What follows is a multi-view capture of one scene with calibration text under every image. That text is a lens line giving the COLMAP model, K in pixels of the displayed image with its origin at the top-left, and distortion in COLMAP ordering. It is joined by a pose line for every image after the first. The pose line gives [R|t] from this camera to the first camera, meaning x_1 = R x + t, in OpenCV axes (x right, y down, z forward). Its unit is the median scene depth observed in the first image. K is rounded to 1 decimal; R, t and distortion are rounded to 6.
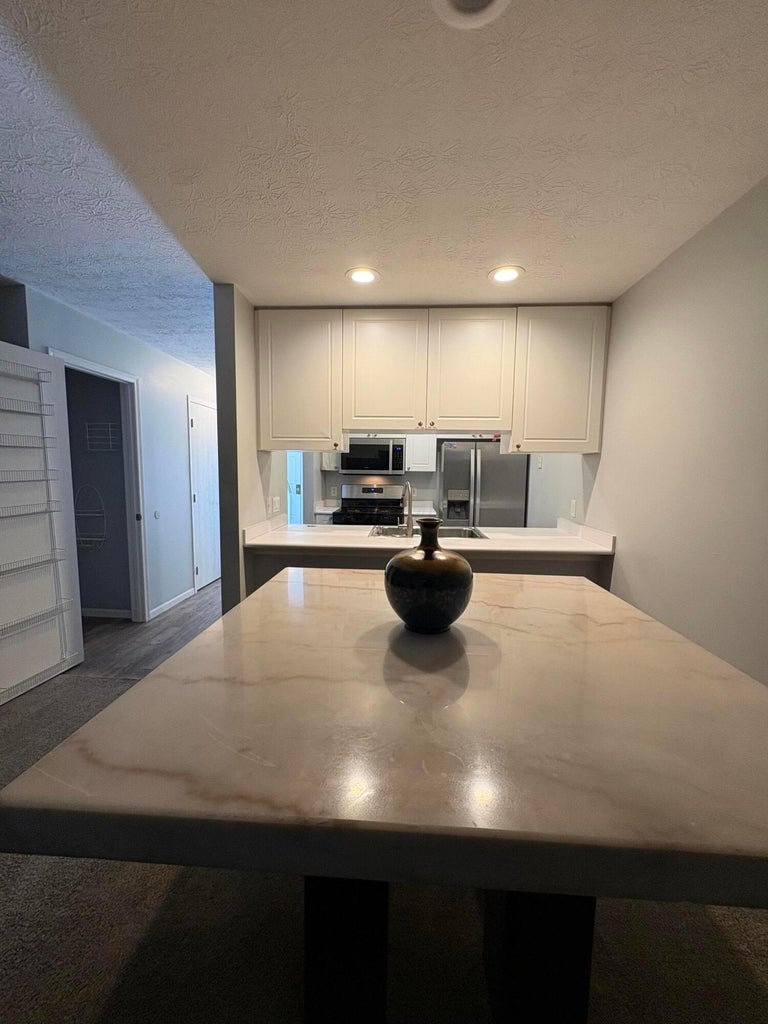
lens RADIAL K [[407.0, 0, 384.0], [0, 407.0, 512.0], [0, 0, 1]] dist [-0.001494, -0.000229]
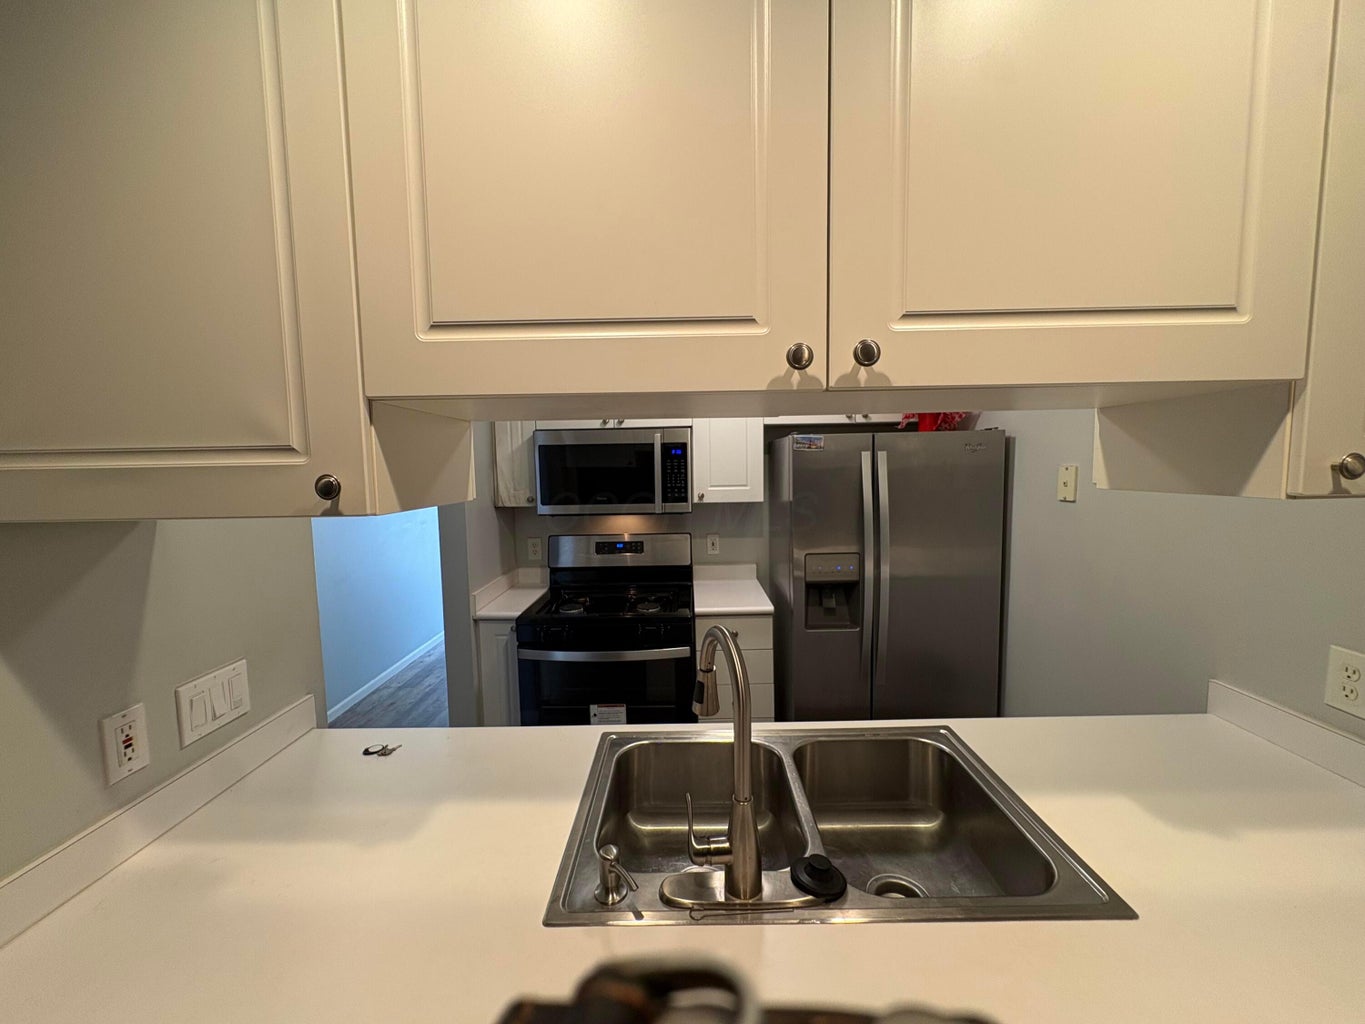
lens RADIAL K [[542.6, 0, 682.5], [0, 542.6, 512.0], [0, 0, 1]] dist [-0.001494, -0.000229]
pose [[0.998485, -0.033655, 0.043523, 0.016235], [0.034344, 0.999295, -0.015194, -0.087143], [-0.042981, 0.016666, 0.998937, 0.452814]]
